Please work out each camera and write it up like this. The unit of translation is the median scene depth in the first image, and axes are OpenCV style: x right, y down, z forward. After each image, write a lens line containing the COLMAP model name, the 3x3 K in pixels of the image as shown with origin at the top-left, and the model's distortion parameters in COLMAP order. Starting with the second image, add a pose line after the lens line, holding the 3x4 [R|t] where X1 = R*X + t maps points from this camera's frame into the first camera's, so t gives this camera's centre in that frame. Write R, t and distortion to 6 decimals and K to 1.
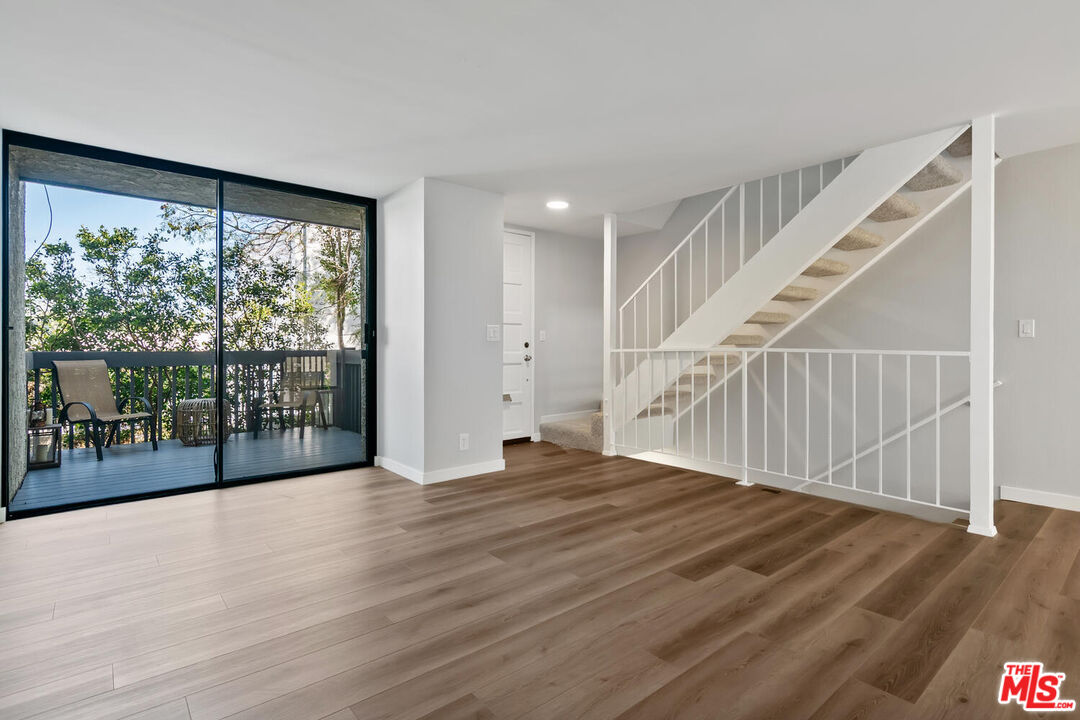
lens RADIAL K [[530.4, 0, 526.9], [0, 530.4, 351.2], [0, 0, 1]] dist [-0.000590, -0.000527]
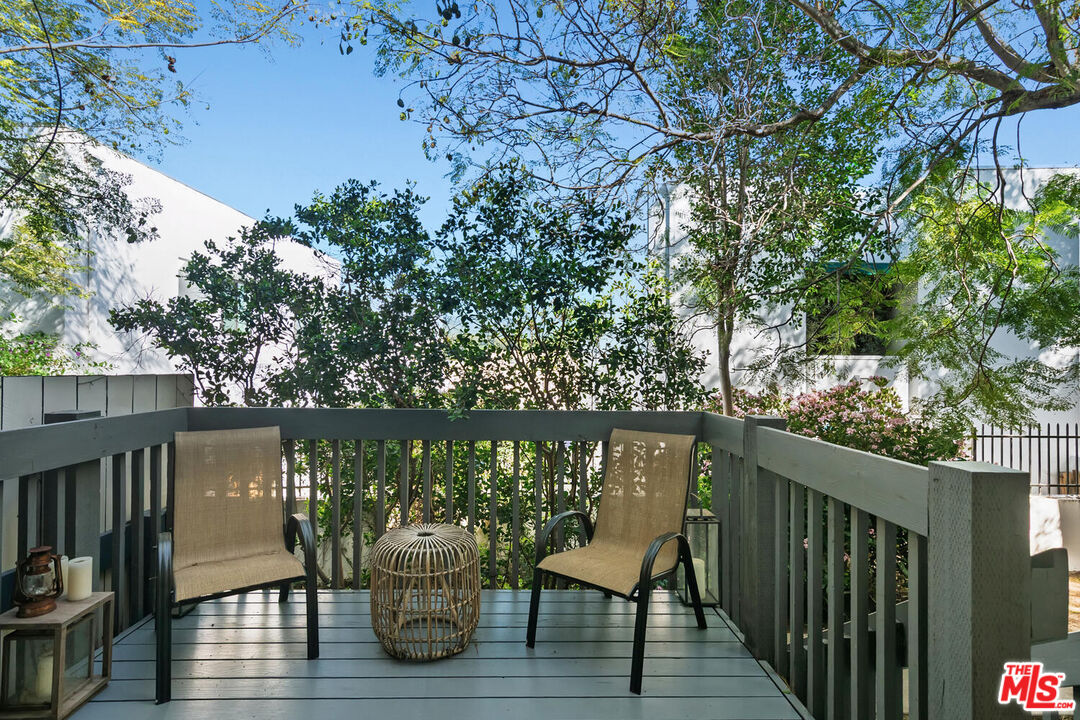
lens RADIAL K [[530.4, 0, 526.9], [0, 530.4, 351.2], [0, 0, 1]] dist [-0.000590, -0.000527]
pose [[0.789999, 0.004010, -0.613096, -0.374717], [-0.017921, 0.999702, -0.016554, -0.066820], [0.612847, 0.024065, 0.789835, 0.944709]]
